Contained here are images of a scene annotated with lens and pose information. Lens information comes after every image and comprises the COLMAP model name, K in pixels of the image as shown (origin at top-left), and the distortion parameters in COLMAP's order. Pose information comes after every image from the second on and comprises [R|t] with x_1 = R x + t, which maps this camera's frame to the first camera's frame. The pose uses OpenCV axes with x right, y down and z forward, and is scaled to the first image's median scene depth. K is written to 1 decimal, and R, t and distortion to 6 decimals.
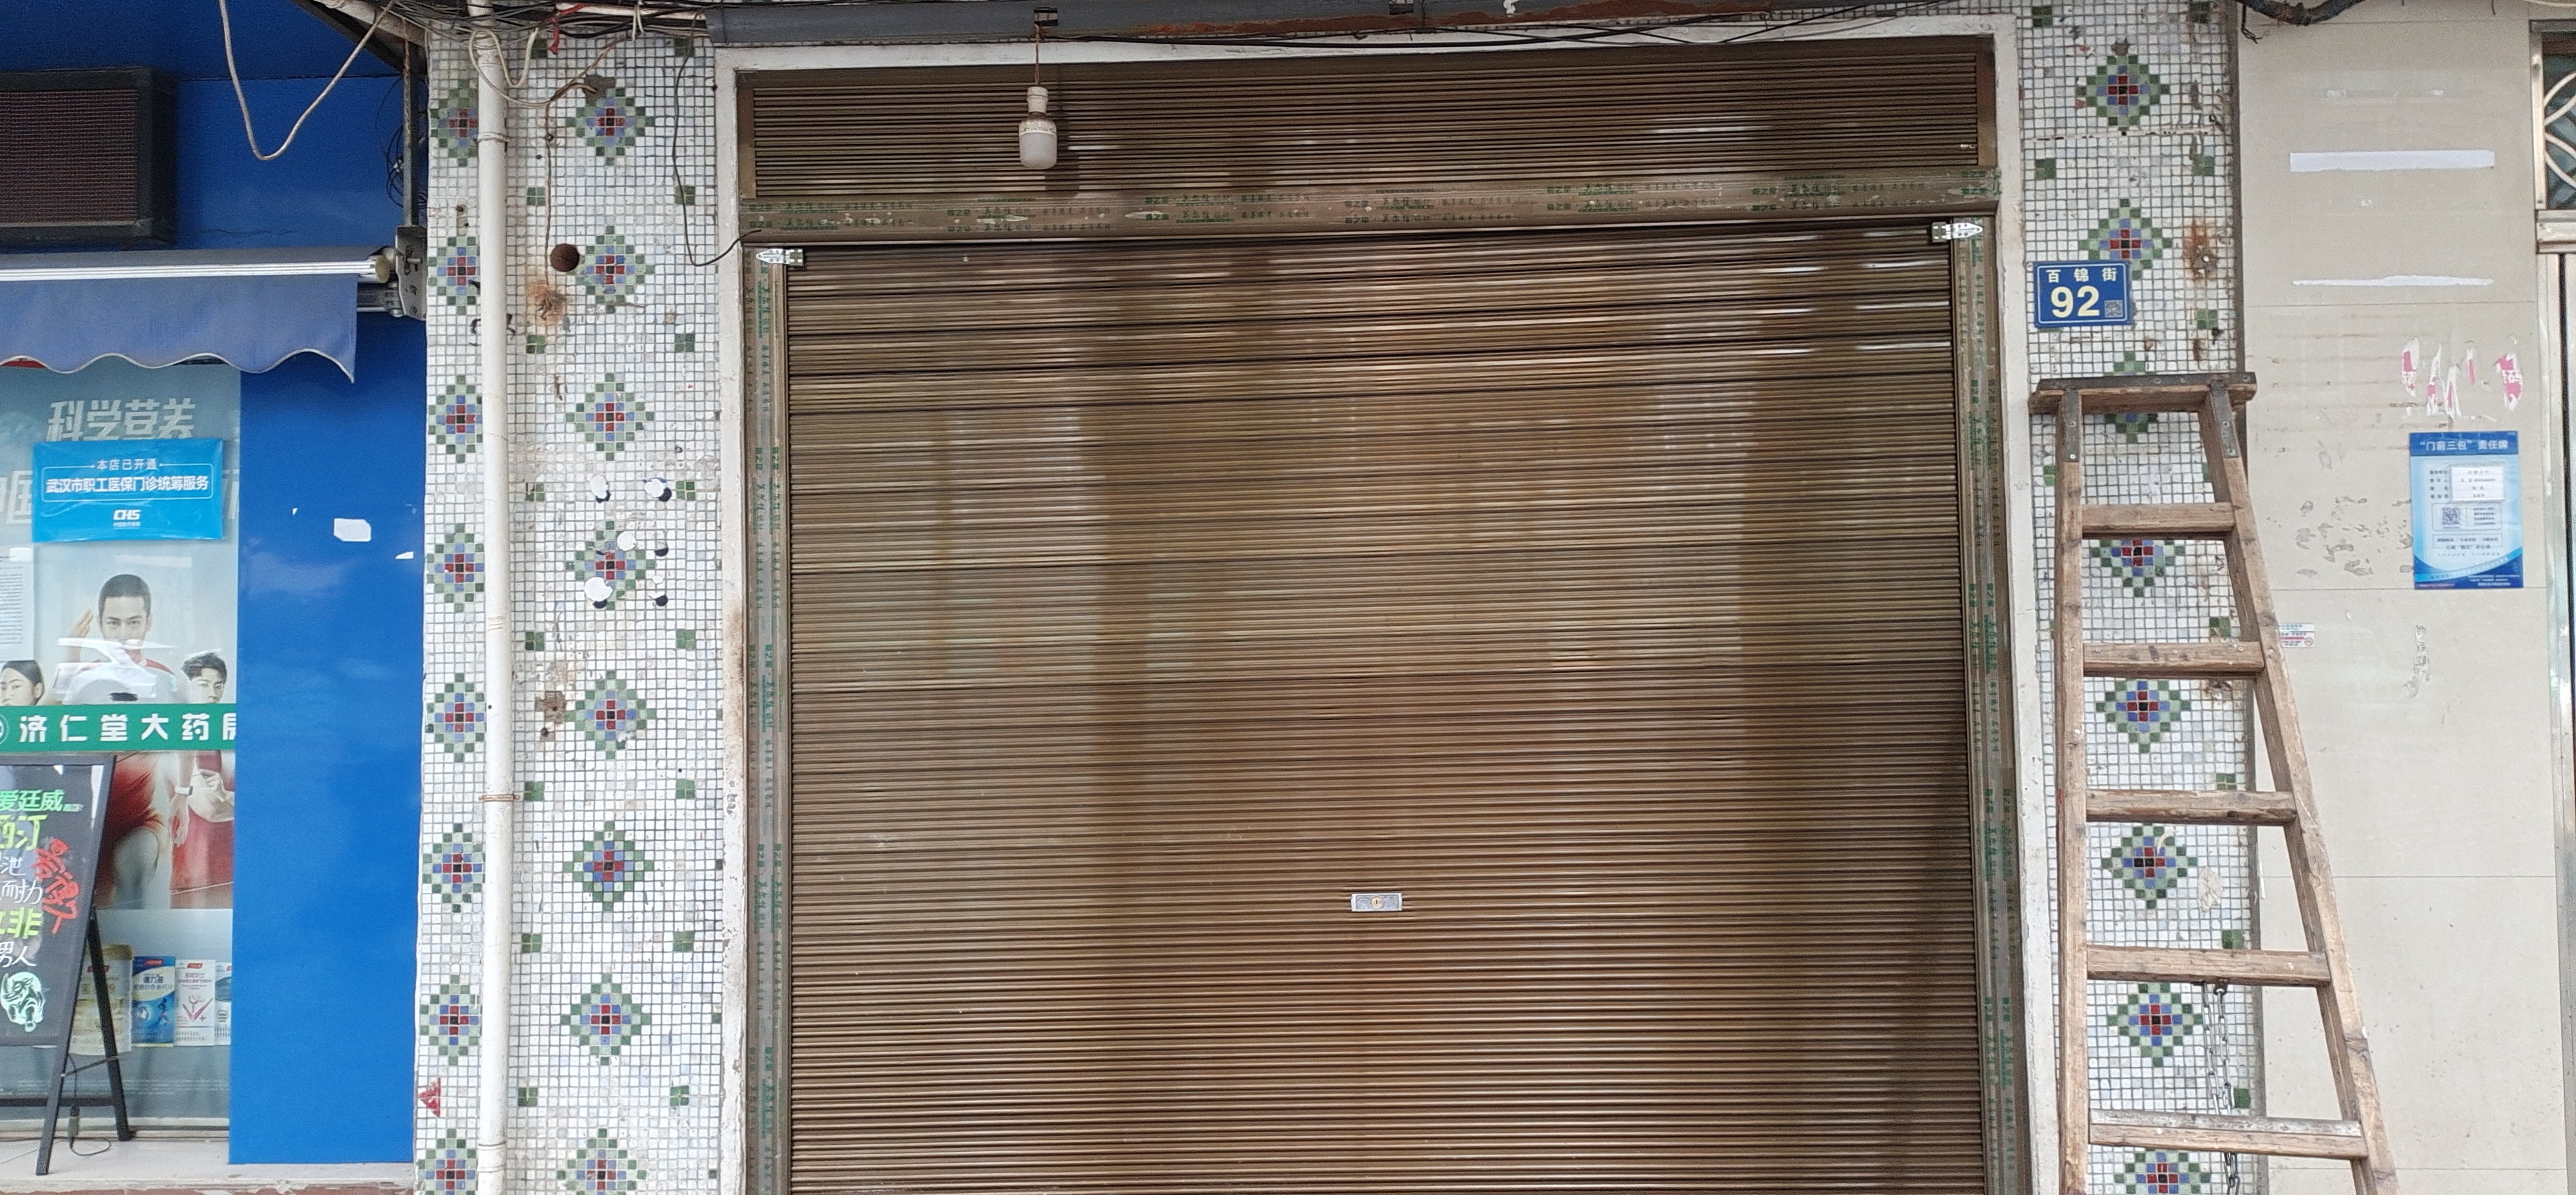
lens RADIAL K [[1882.3, 0, 1292.8], [0, 1882.3, 612.5], [0, 0, 1]] dist [0.089970, -0.109703]
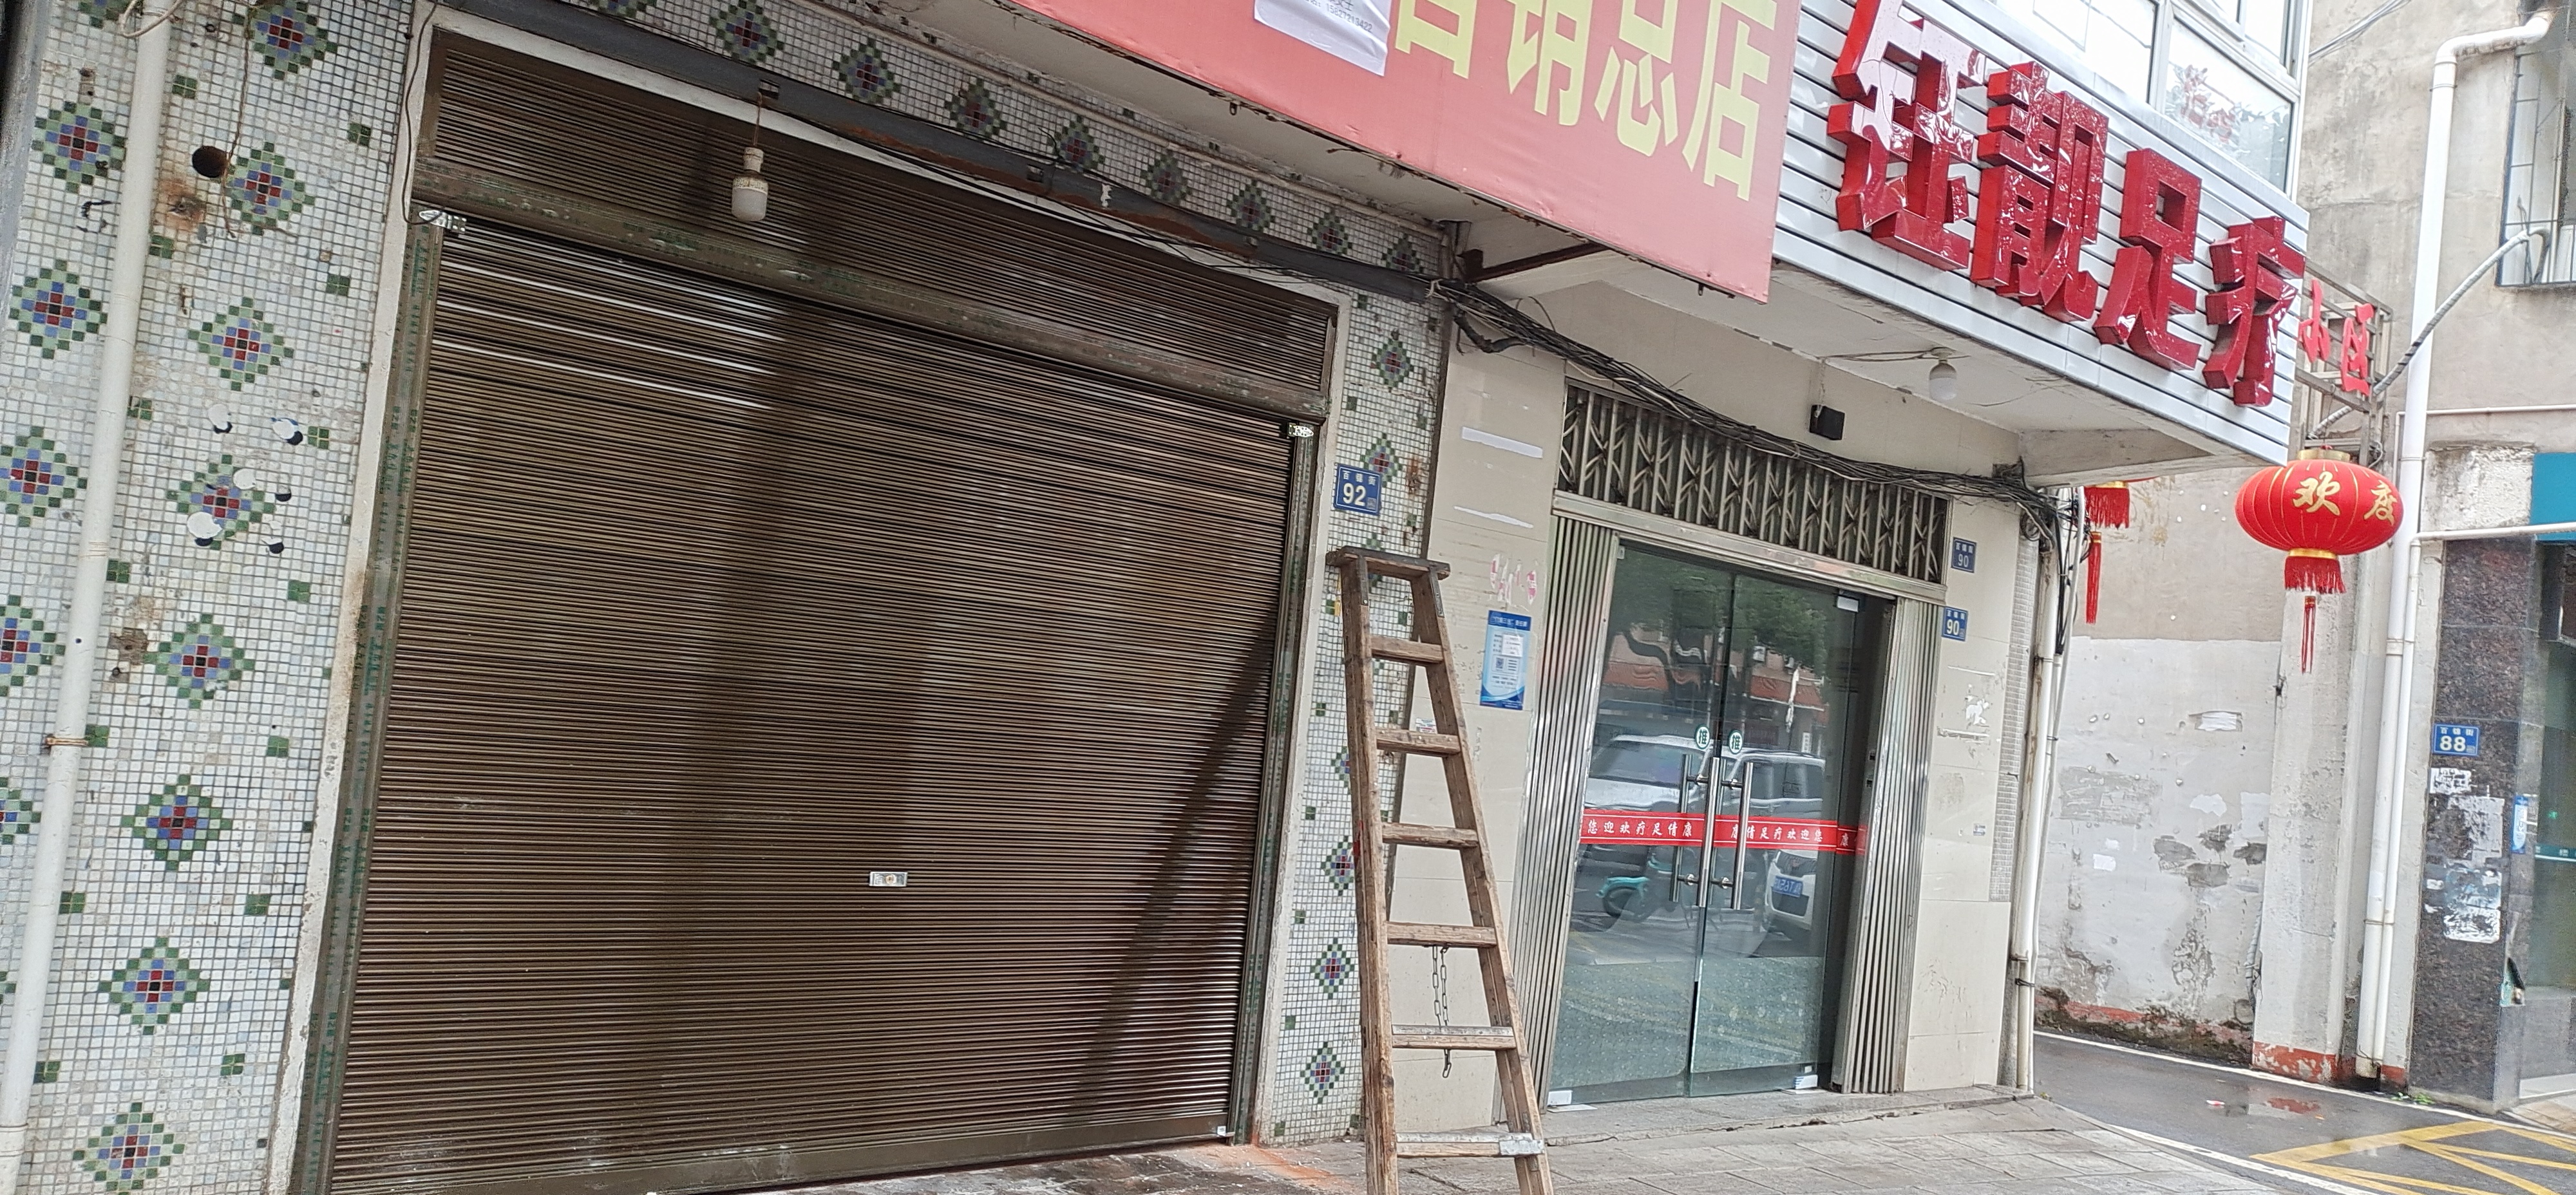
lens RADIAL K [[1882.3, 0, 1284.7], [0, 1882.3, 617.2], [0, 0, 1]] dist [0.089970, -0.109703]
pose [[0.710193, 0.121977, 0.693360, -0.645746], [-0.140066, 0.989668, -0.030638, -0.013394], [-0.689933, -0.075357, 0.719940, -0.040888]]
